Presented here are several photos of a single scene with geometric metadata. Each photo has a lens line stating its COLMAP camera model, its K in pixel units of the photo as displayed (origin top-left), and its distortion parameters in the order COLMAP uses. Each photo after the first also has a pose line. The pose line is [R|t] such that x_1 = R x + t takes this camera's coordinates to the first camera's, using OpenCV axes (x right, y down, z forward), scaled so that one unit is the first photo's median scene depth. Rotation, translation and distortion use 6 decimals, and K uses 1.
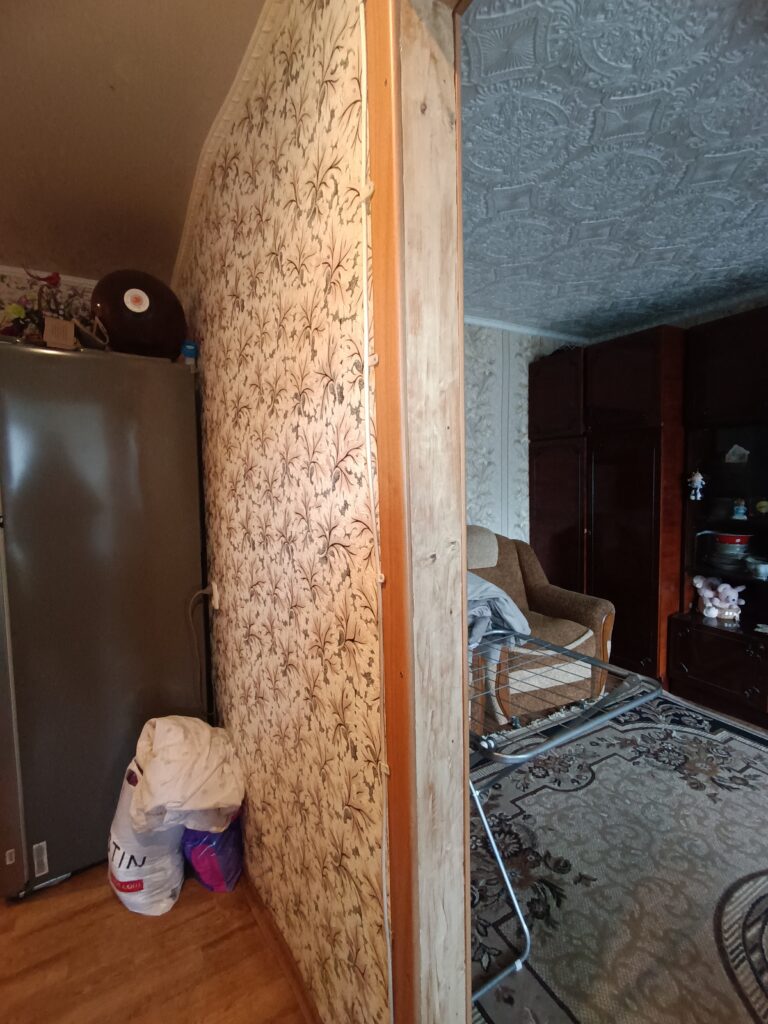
lens RADIAL K [[460.1, 0, 384.0], [0, 460.1, 512.0], [0, 0, 1]] dist [-0.000524, -0.003271]
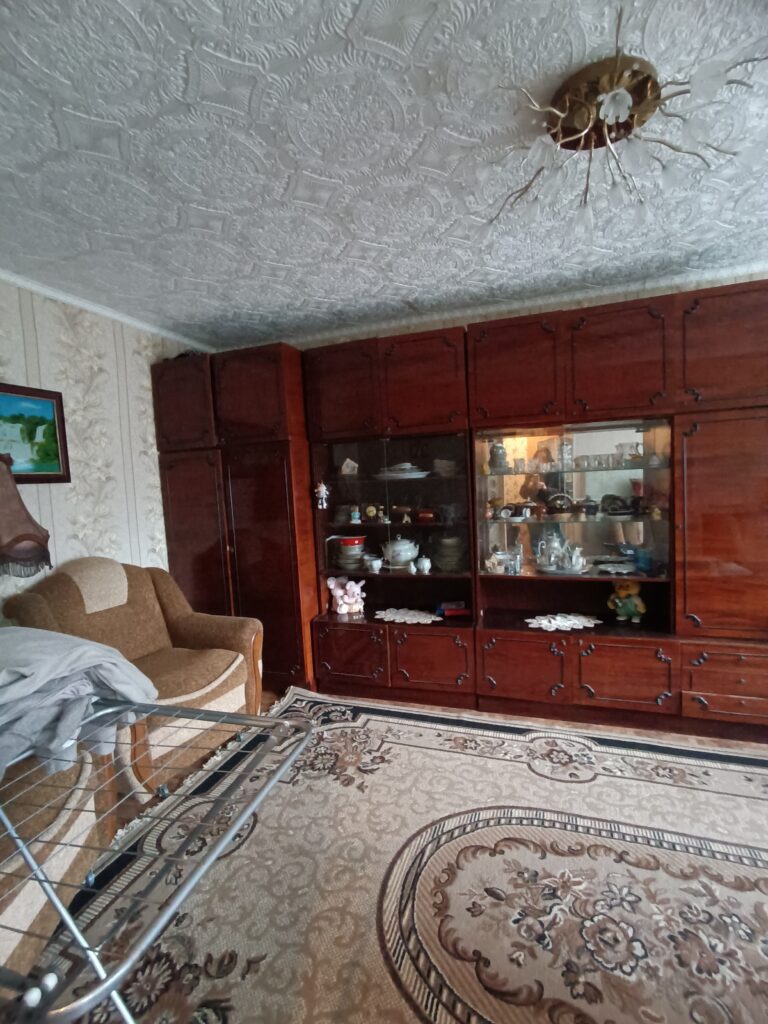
lens RADIAL K [[460.1, 0, 384.0], [0, 460.1, 512.0], [0, 0, 1]] dist [-0.000524, -0.003271]
pose [[0.742783, -0.061859, 0.666668, 0.063825], [0.085949, 0.996294, -0.003318, -0.002625], [-0.663992, 0.059764, 0.745347, 0.098879]]
